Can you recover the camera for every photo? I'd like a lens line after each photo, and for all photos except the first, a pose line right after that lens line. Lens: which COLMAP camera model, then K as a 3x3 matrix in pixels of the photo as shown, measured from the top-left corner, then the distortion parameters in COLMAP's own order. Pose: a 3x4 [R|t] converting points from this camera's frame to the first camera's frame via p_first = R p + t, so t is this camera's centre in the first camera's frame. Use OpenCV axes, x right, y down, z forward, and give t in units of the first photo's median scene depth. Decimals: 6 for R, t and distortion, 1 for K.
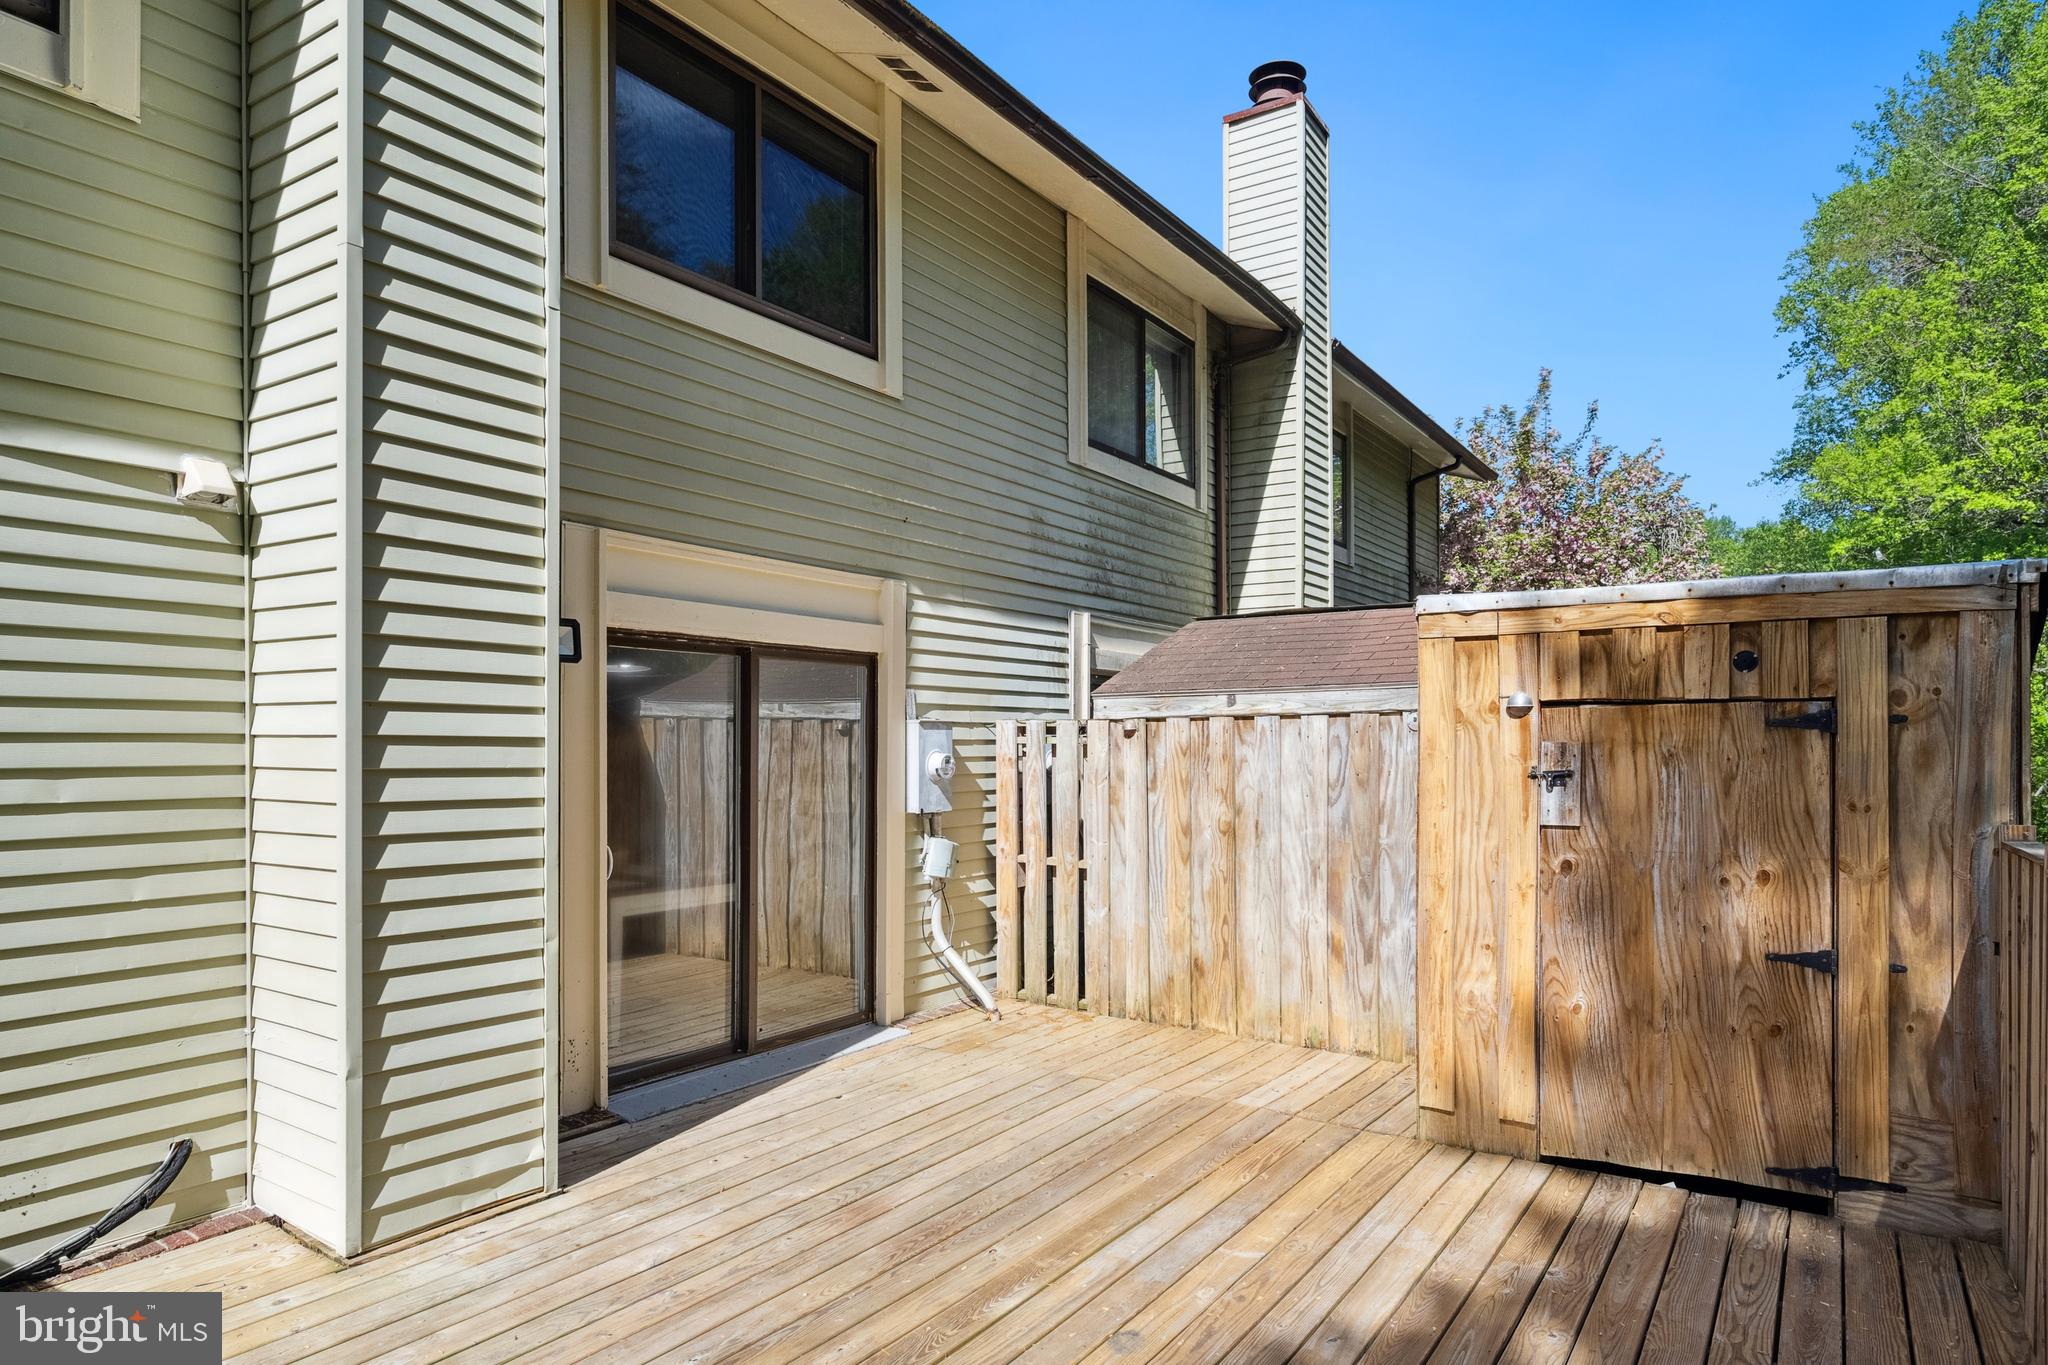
lens RADIAL K [[1227.9, 0, 1024.0], [0, 1227.9, 748.4], [0, 0, 1]] dist [-0.000570, -0.000097]
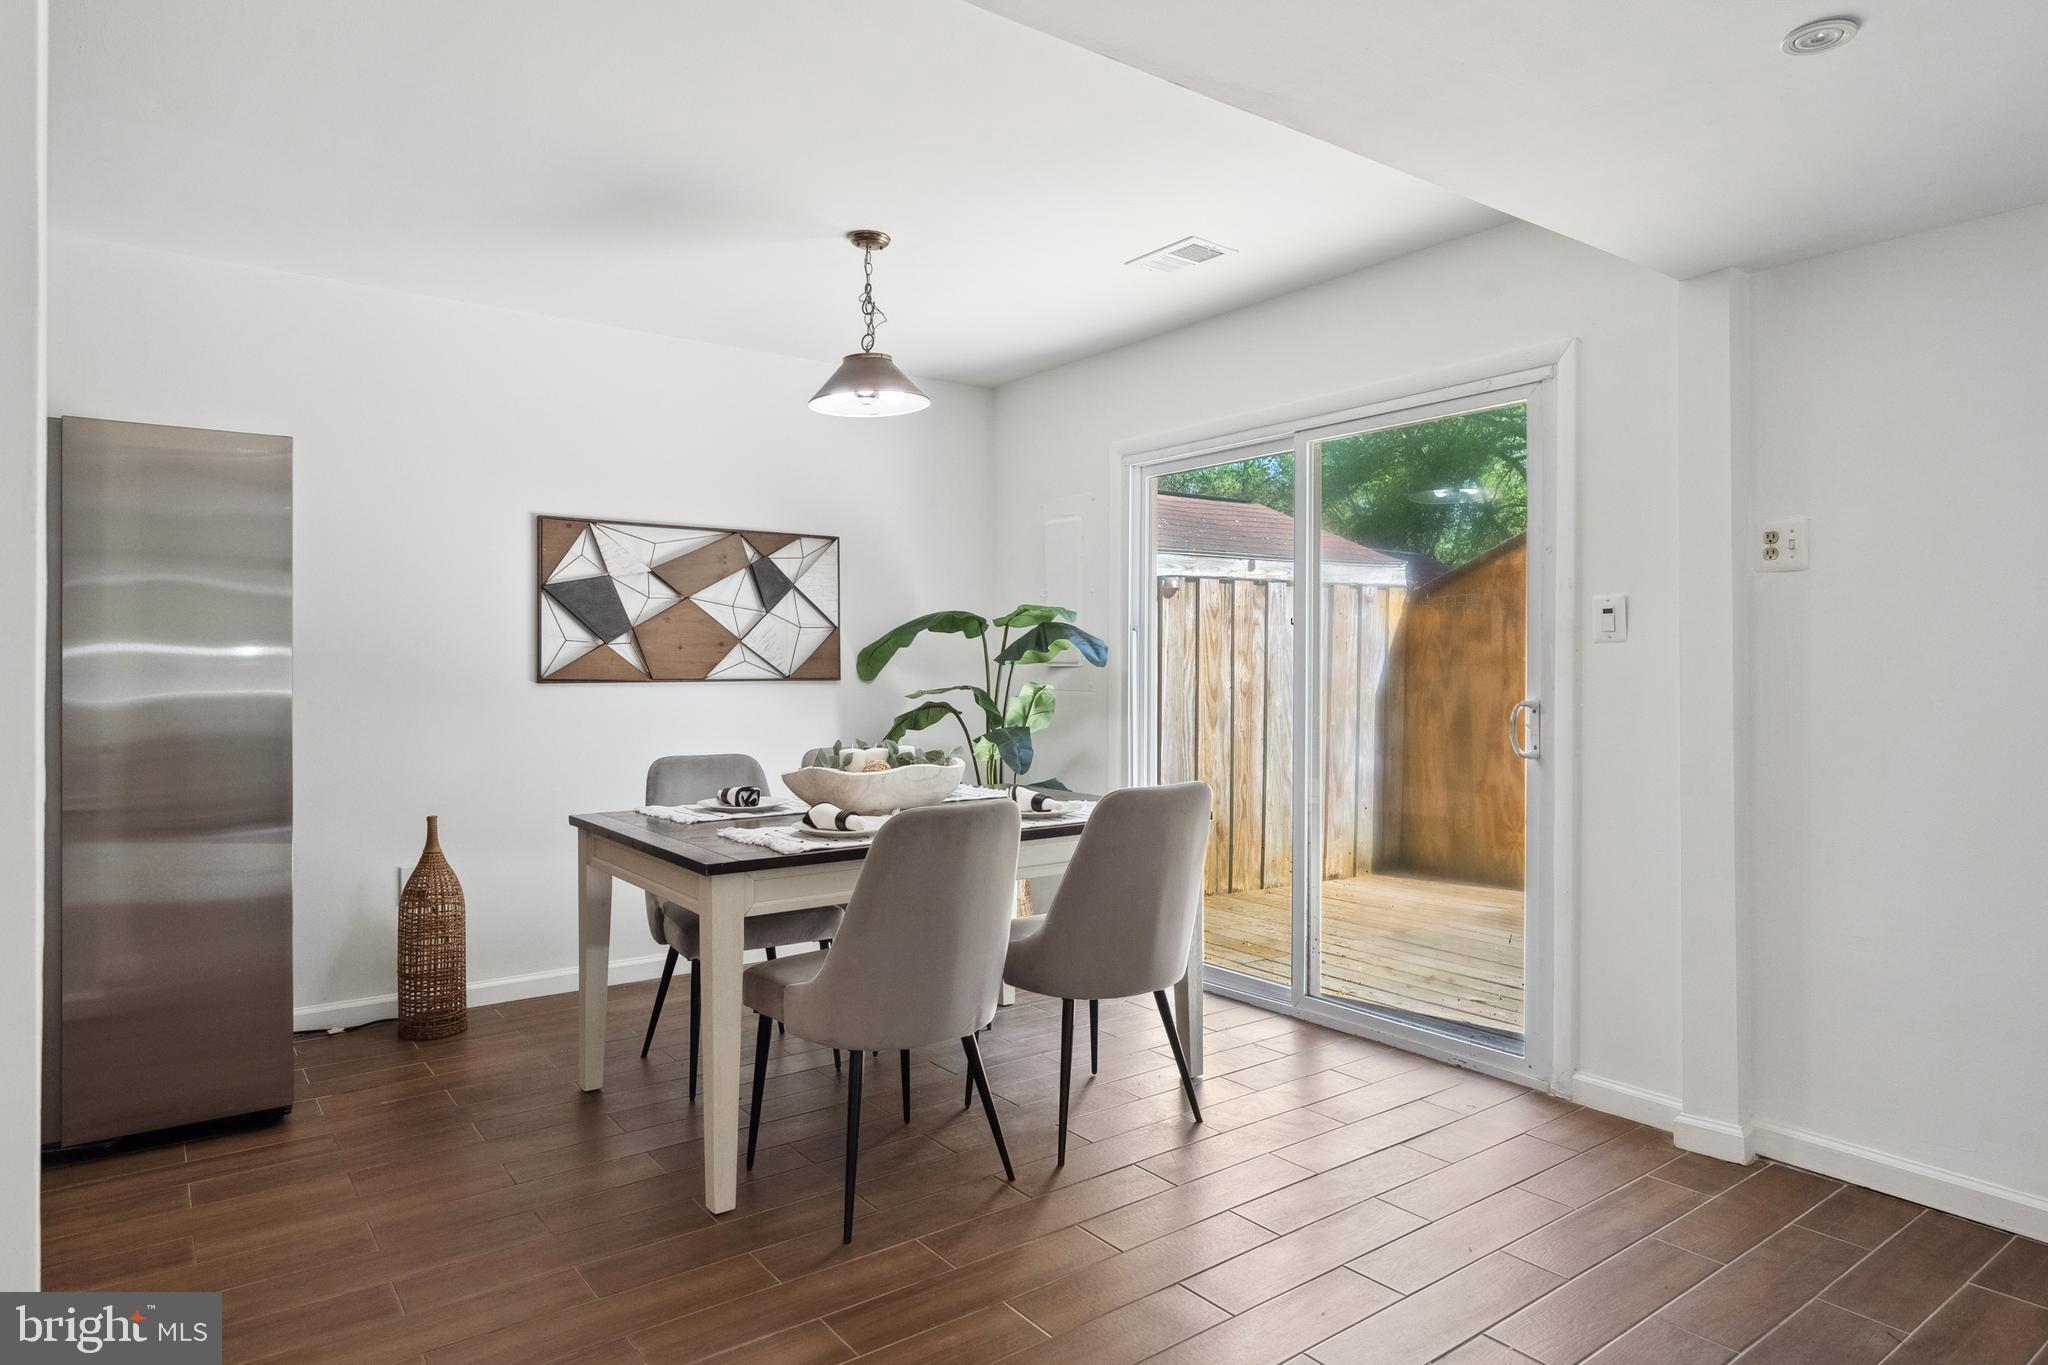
lens RADIAL K [[1179.8, 0, 1024.0], [0, 1179.8, 682.5], [0, 0, 1]] dist [-0.001796, -0.000054]
pose [[0.346801, -0.009247, 0.937893, -0.821166], [0.000764, 0.999954, 0.009577, 0.049265], [-0.937938, -0.002605, 0.346792, 0.828517]]
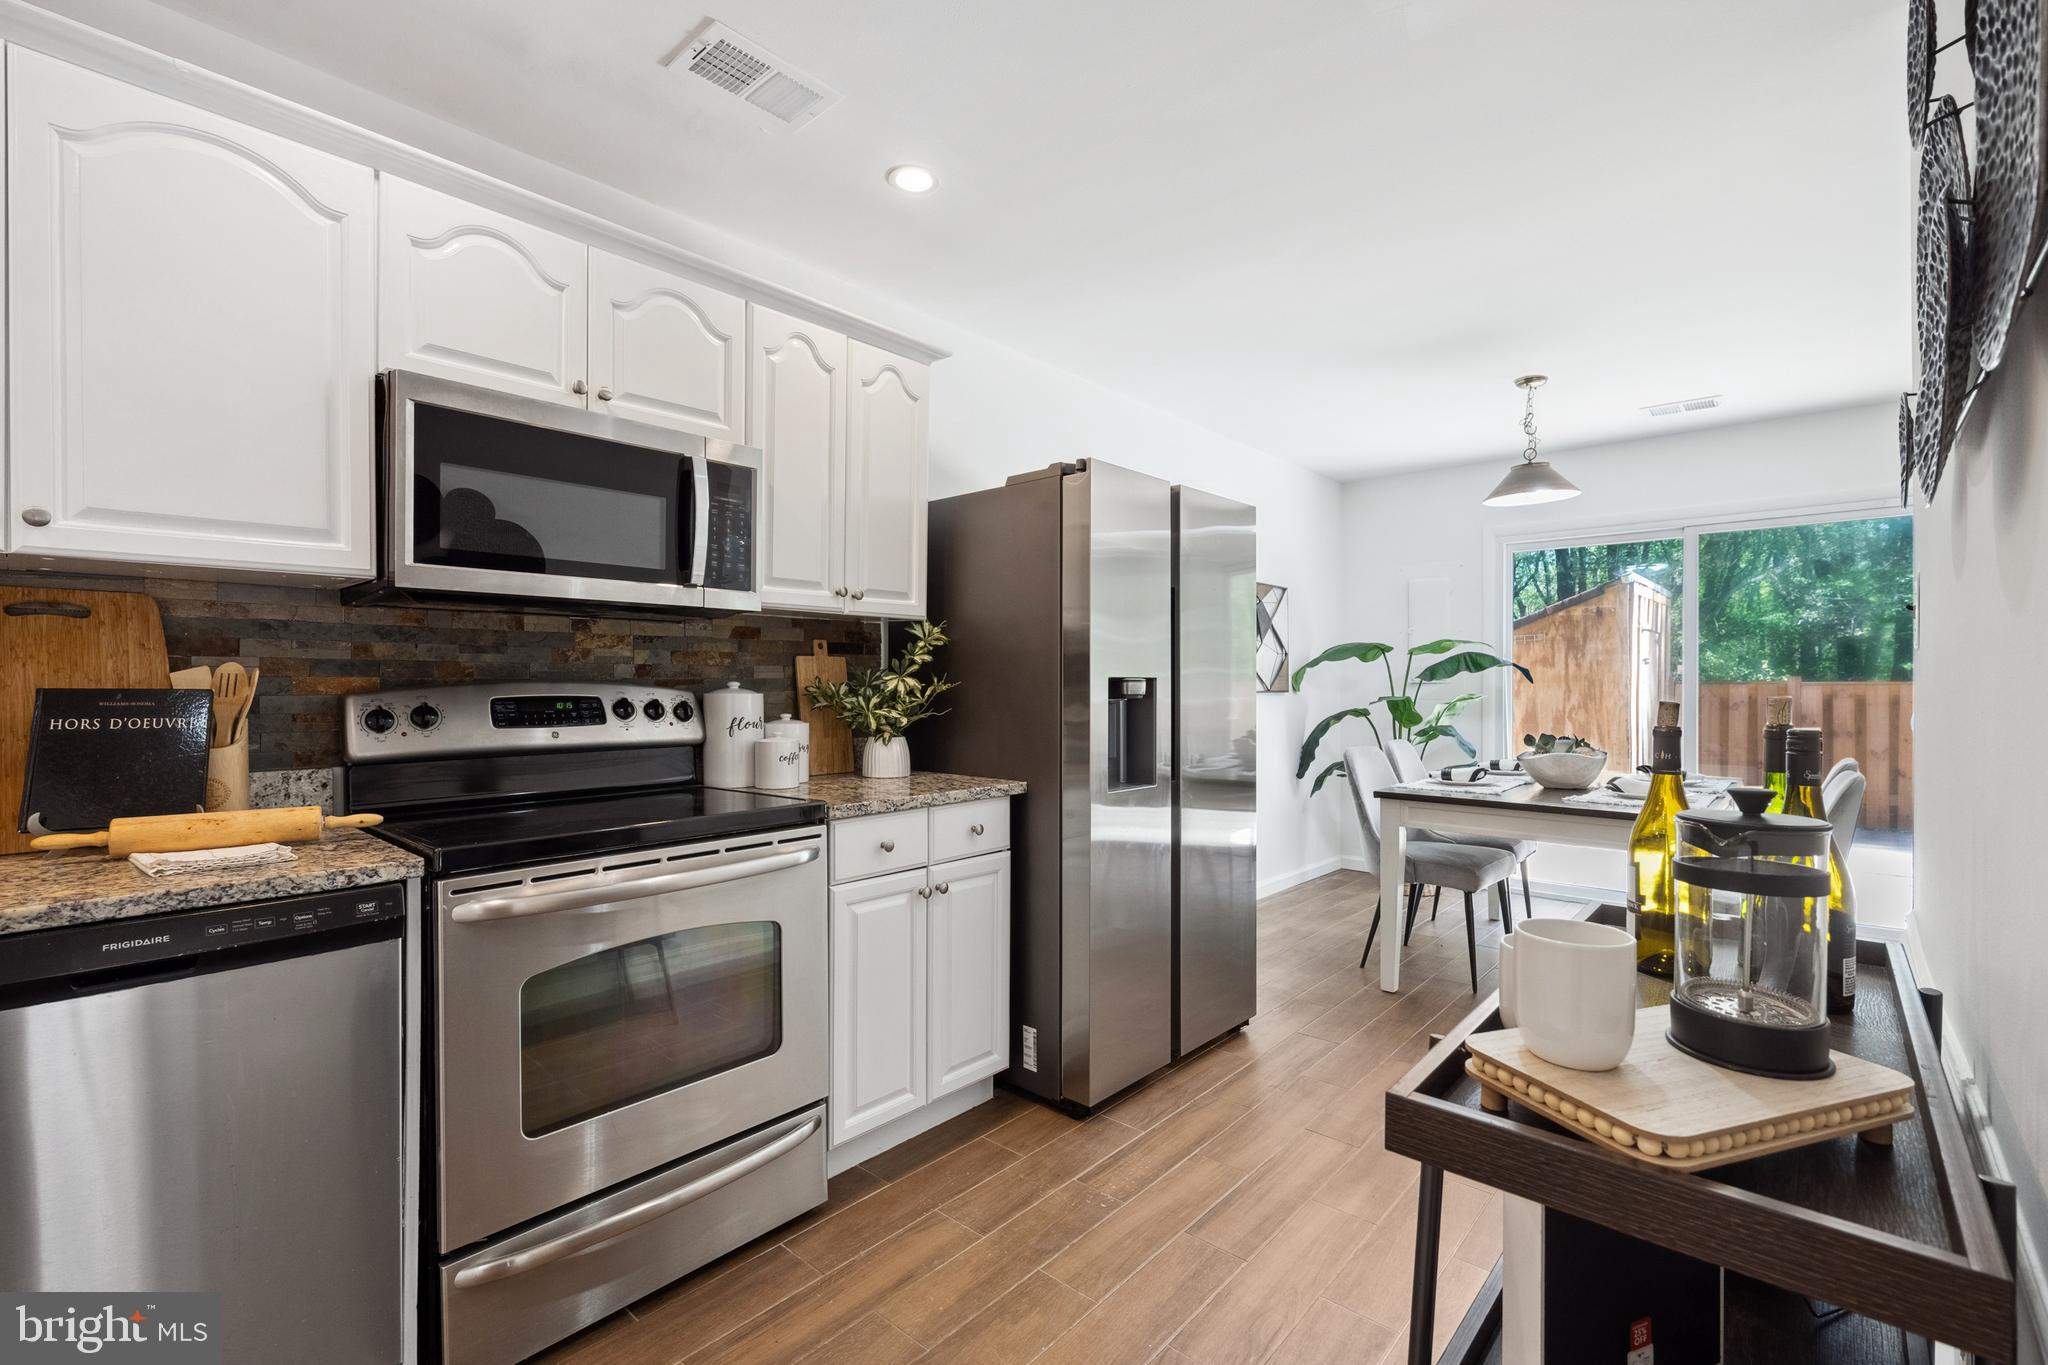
lens RADIAL K [[898.6, 0, 1024.0], [0, 898.6, 682.5], [0, 0, 1]] dist [-0.010024, -0.000172]
pose [[0.149624, 0.003597, 0.988736, -0.968528], [-0.002543, 0.999991, -0.003253, 0.050158], [-0.988740, -0.002028, 0.149632, 1.323239]]
